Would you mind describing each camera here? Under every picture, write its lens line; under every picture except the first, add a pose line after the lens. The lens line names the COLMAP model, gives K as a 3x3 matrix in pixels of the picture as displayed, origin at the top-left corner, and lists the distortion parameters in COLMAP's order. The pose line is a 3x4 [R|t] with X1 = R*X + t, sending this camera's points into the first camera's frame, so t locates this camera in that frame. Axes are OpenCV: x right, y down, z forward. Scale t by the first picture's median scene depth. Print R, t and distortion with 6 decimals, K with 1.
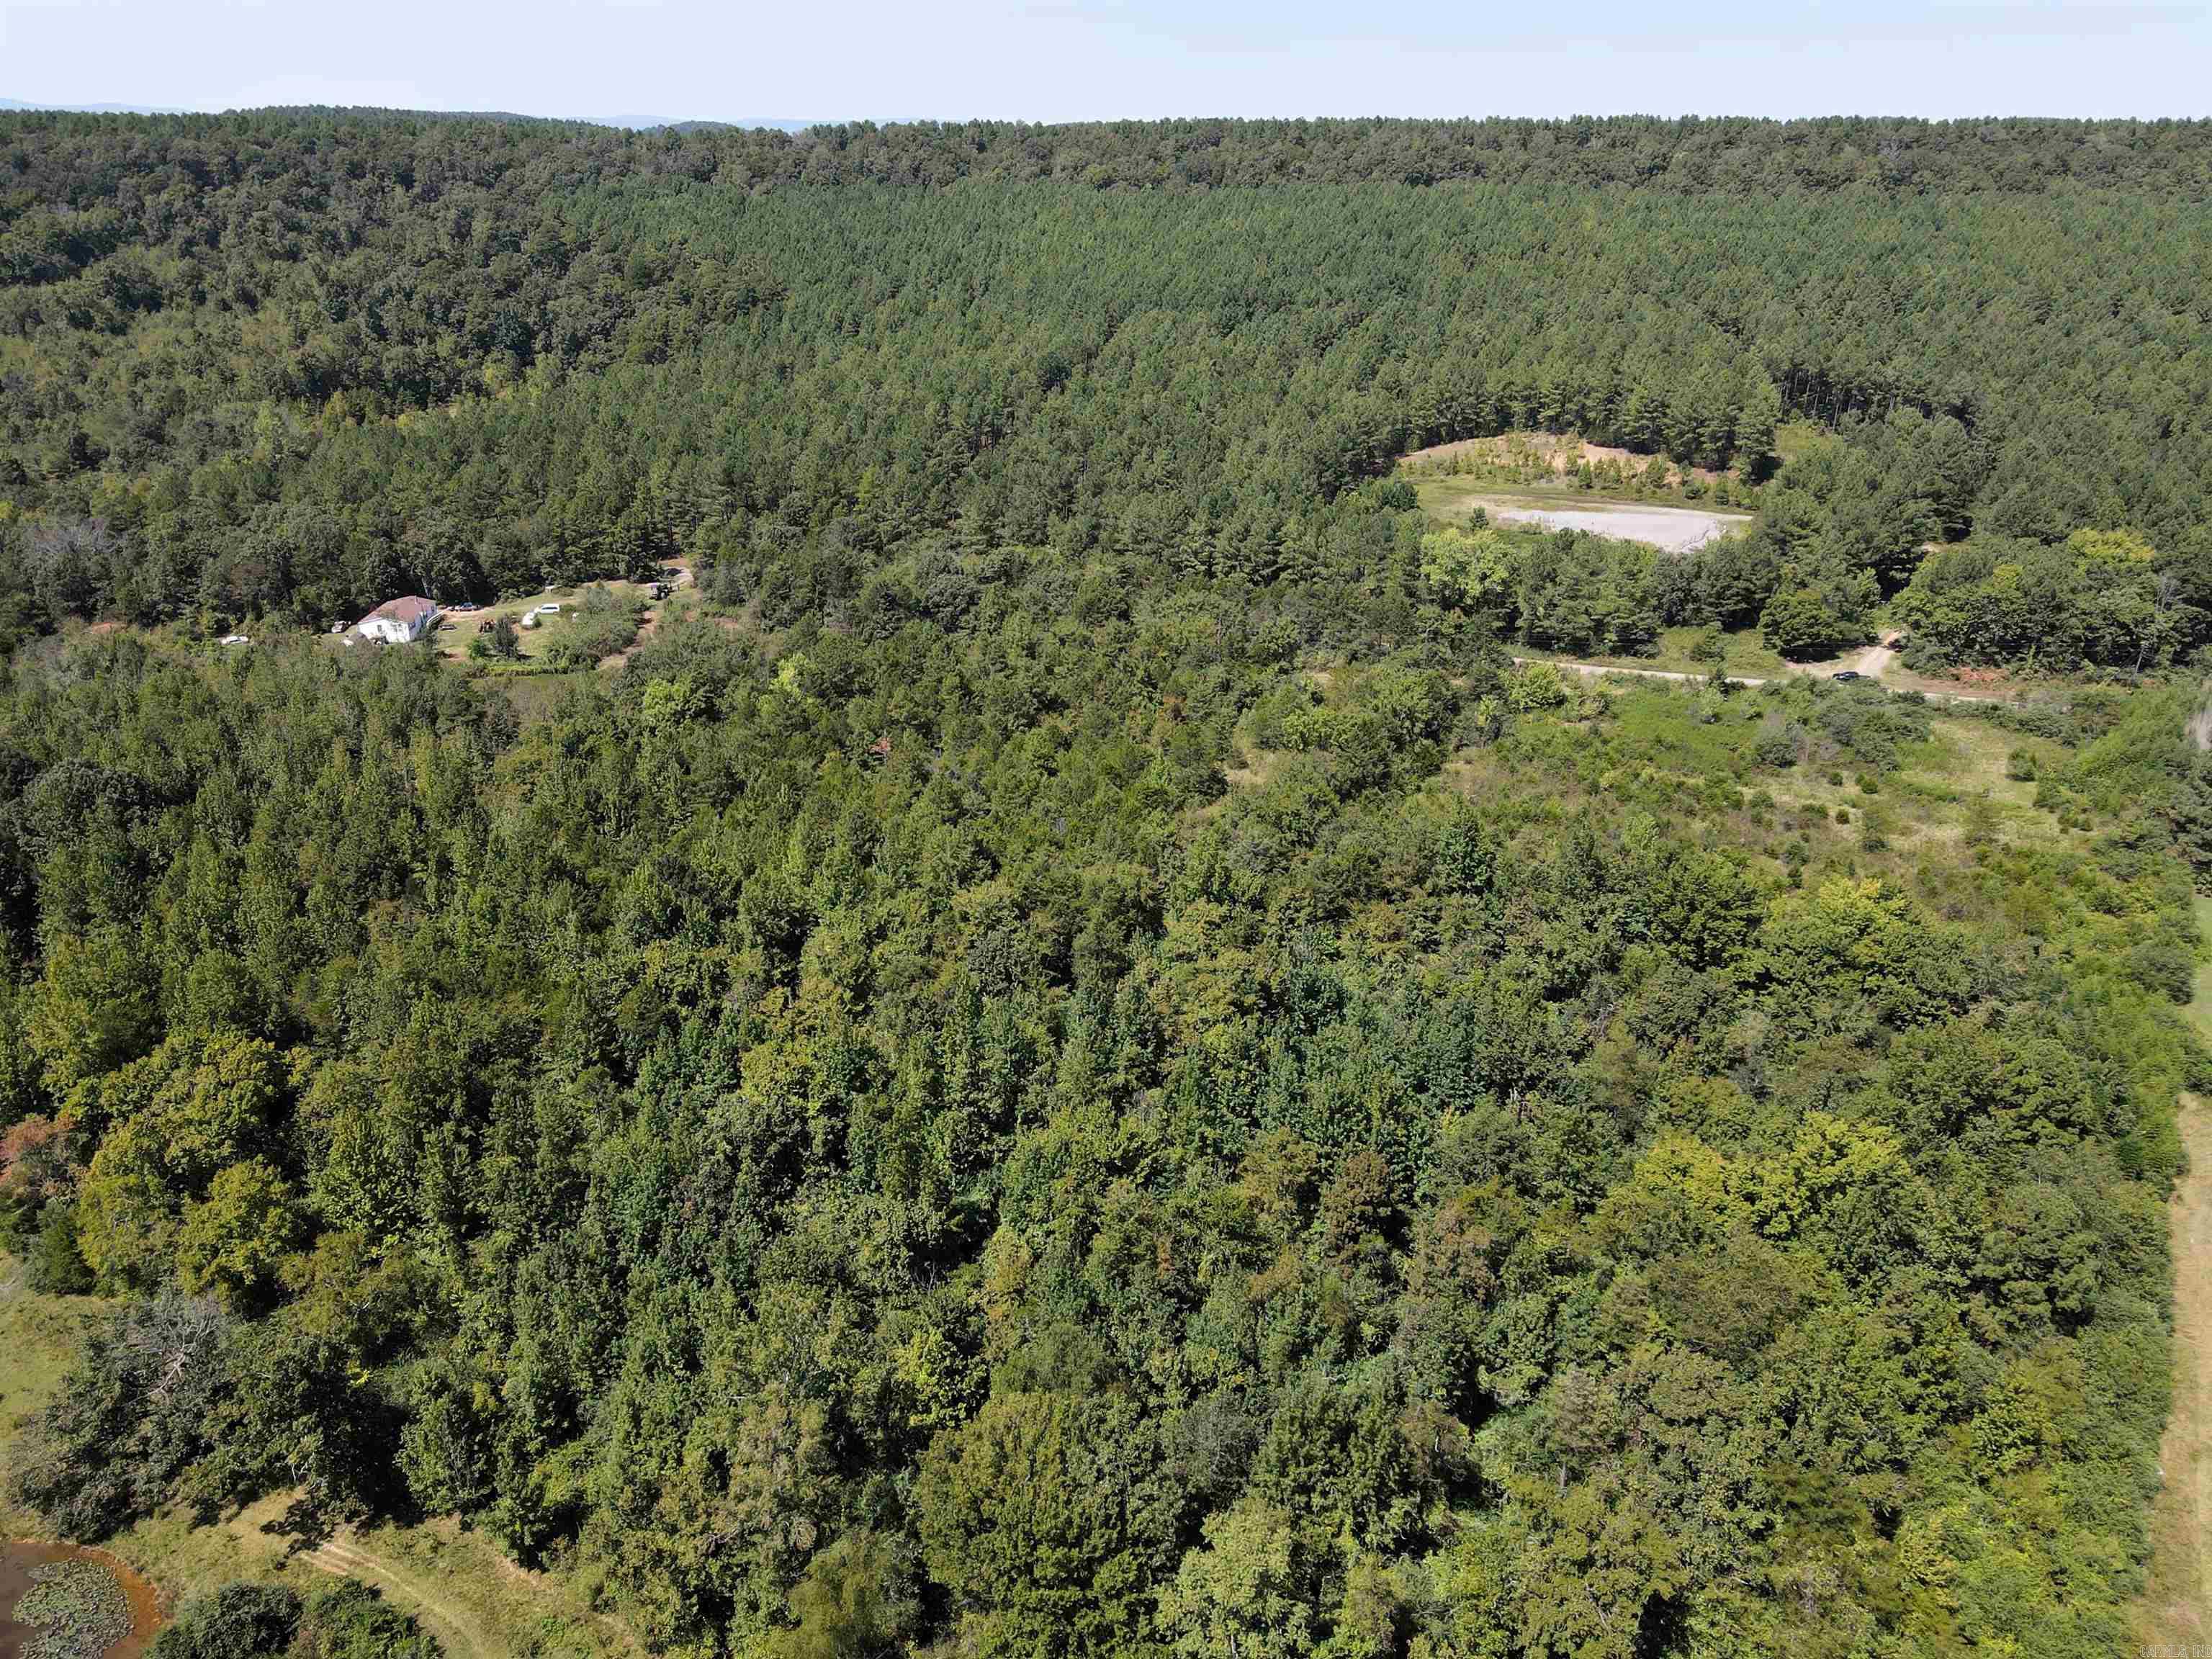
lens RADIAL K [[1617.6, 0, 1106.0], [0, 1617.6, 829.5], [0, 0, 1]] dist [-0.011826, 0.039503]
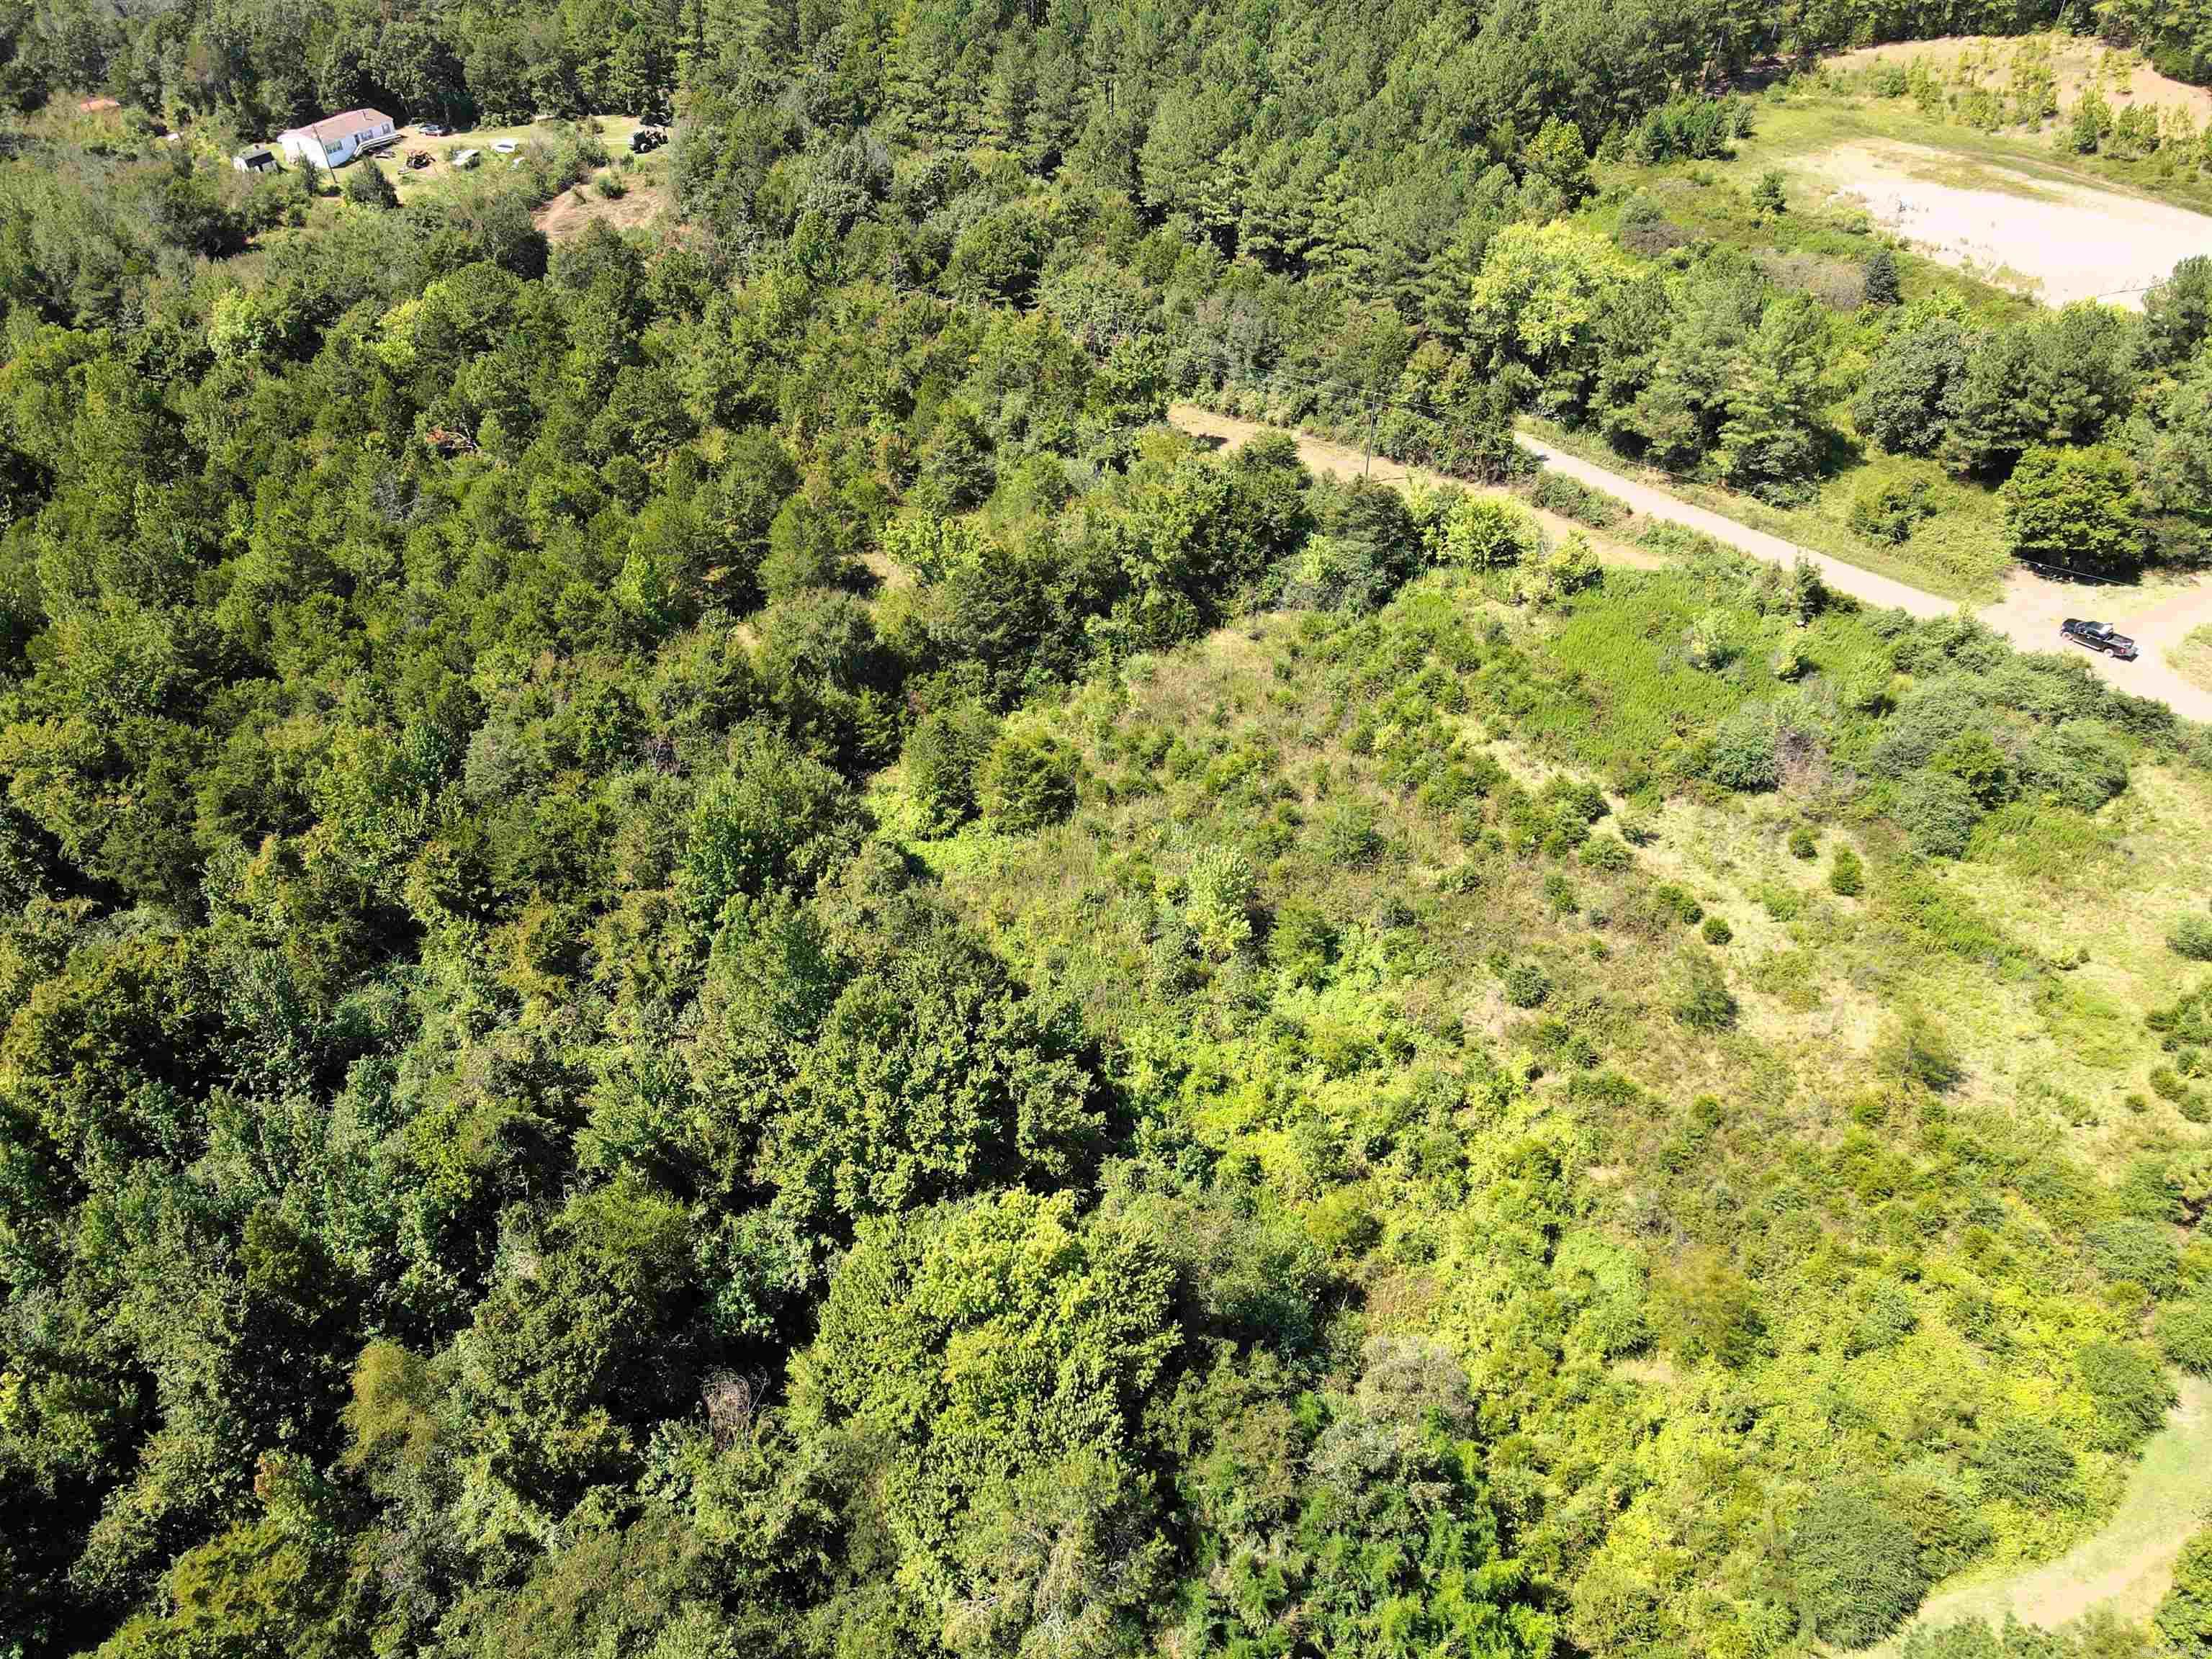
lens RADIAL K [[1616.7, 0, 1106.0], [0, 1616.7, 829.5], [0, 0, 1]] dist [0.006739, 0.017067]
pose [[0.886503, 0.291578, -0.359297, 0.650074], [-0.180045, 0.932653, 0.312639, -0.244381], [0.426258, -0.212465, 0.879297, 0.624584]]
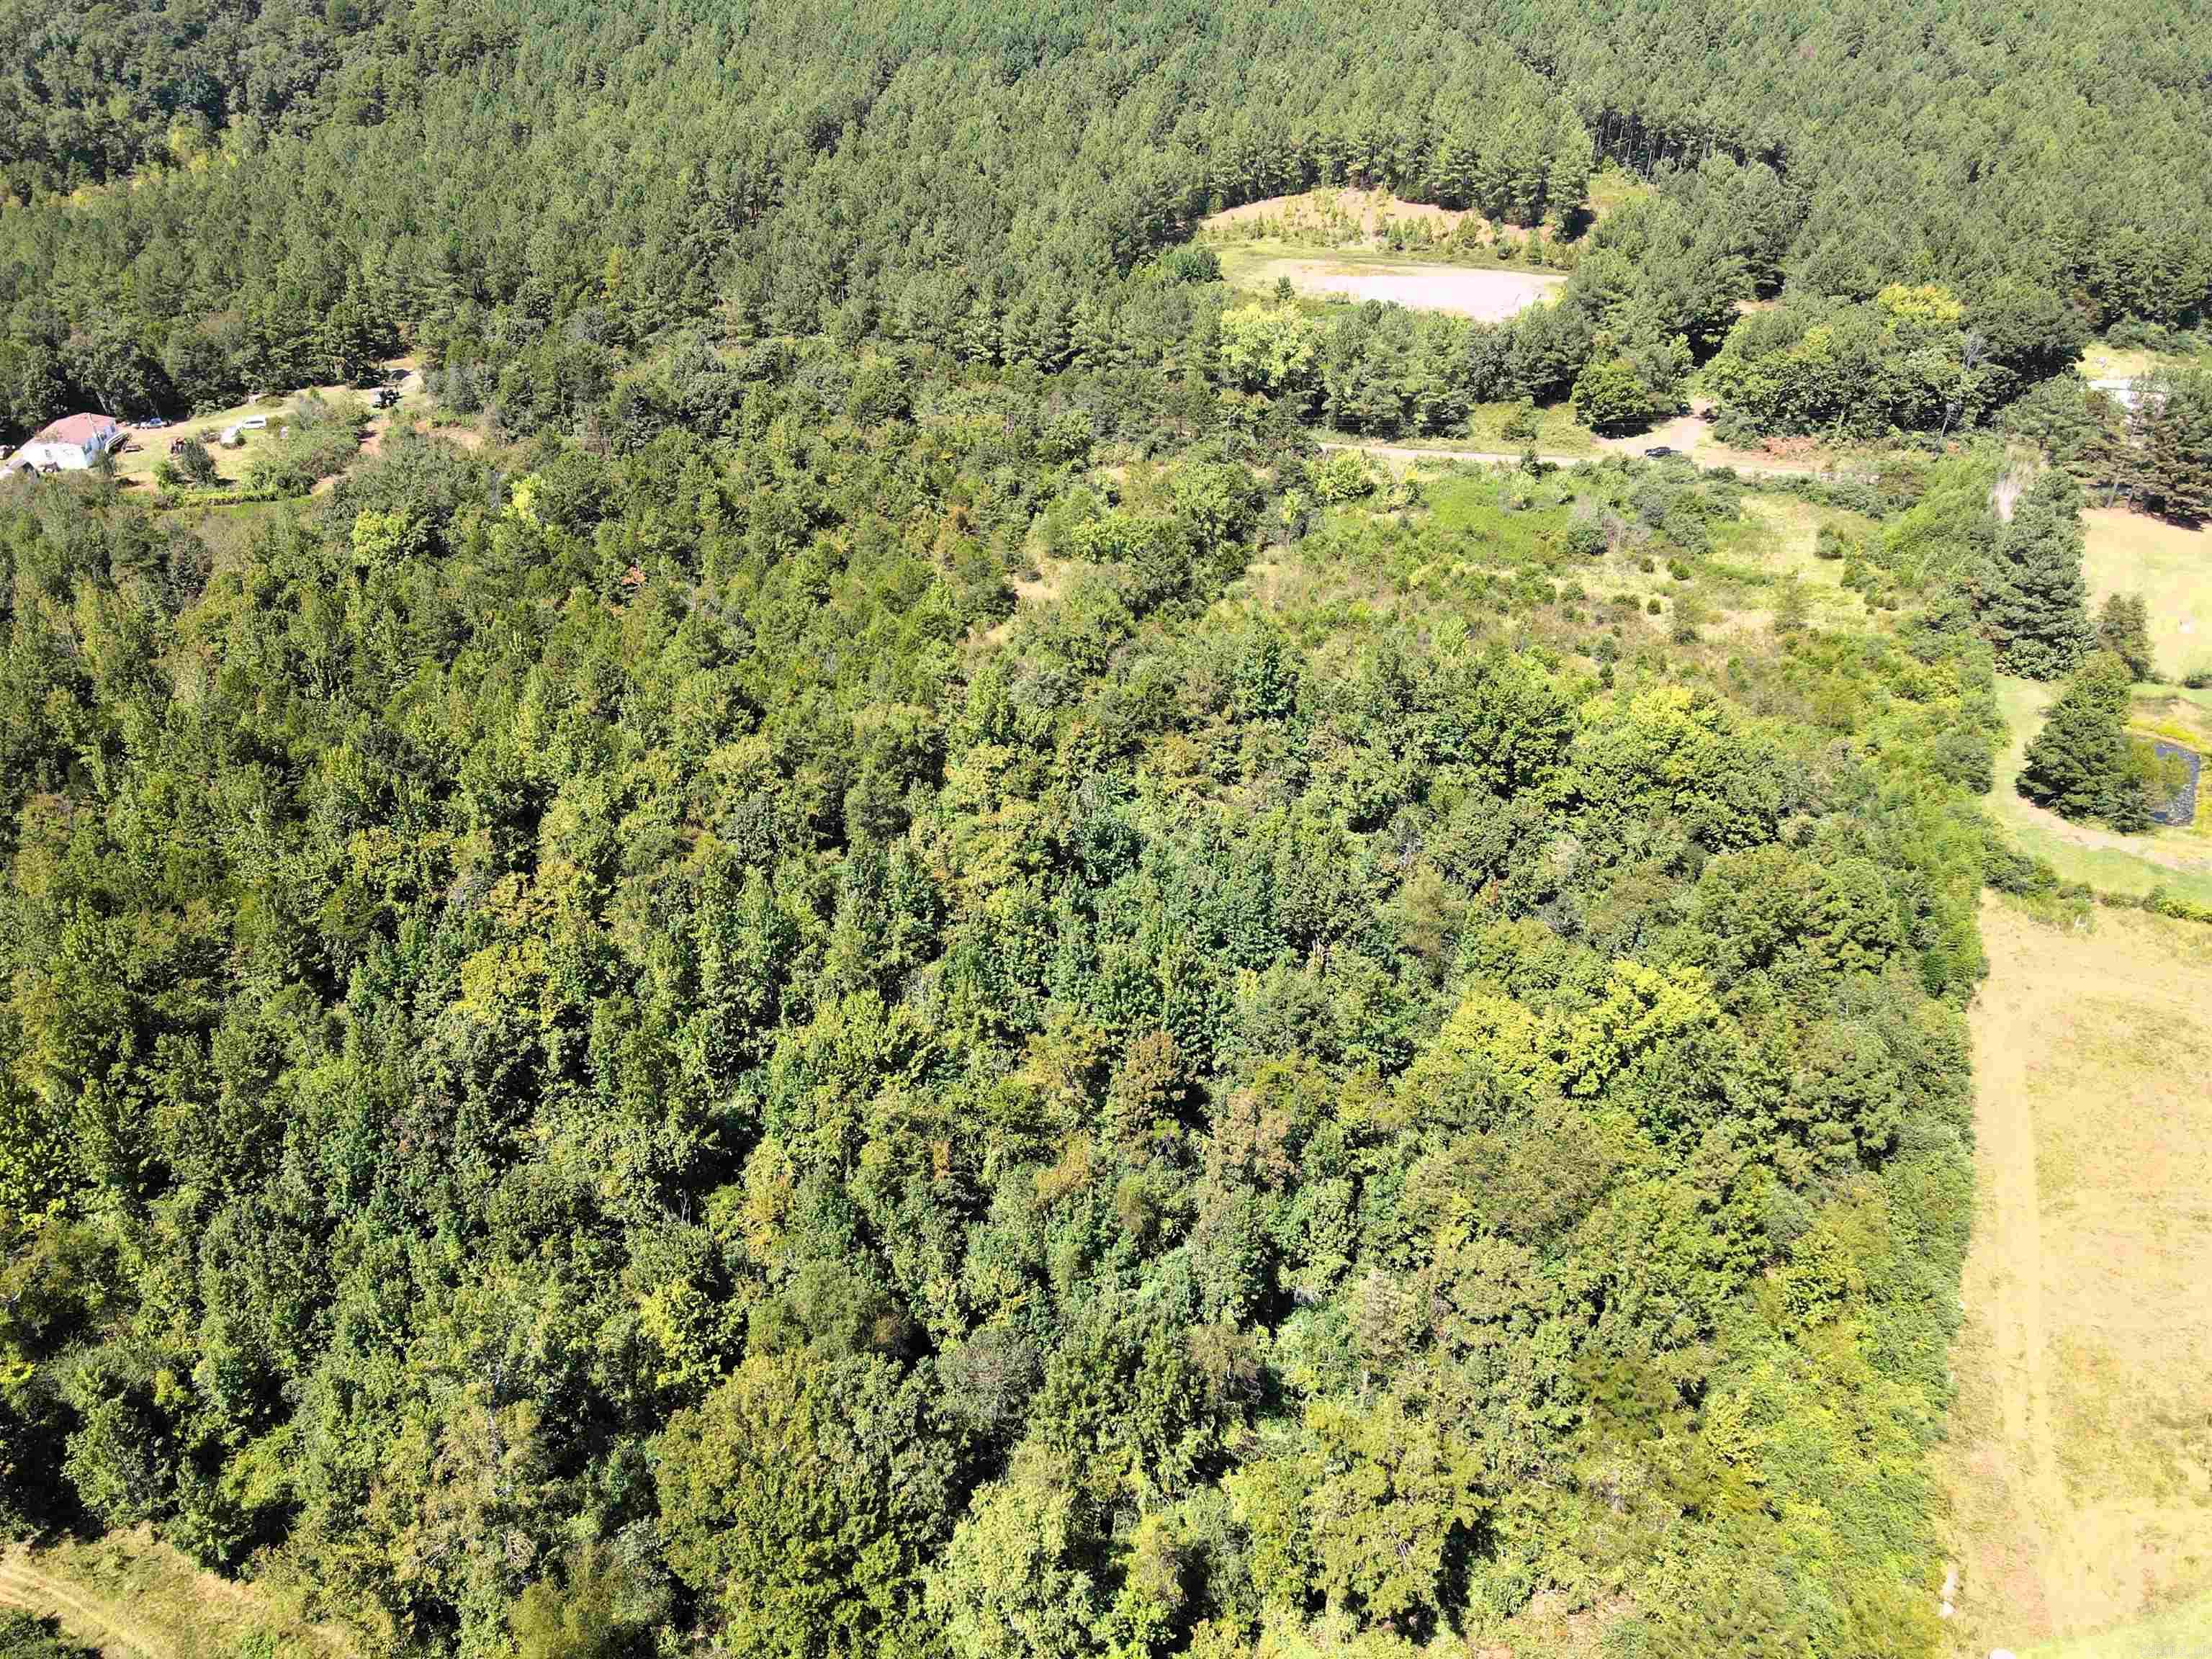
lens RADIAL K [[1618.1, 0, 1106.0], [0, 1618.1, 829.5], [0, 0, 1]] dist [0.003357, 0.022024]
pose [[0.993583, -0.059209, 0.096368, 0.040190], [0.045448, 0.989221, 0.139195, -0.036478], [-0.103571, -0.133922, 0.985565, 0.085726]]
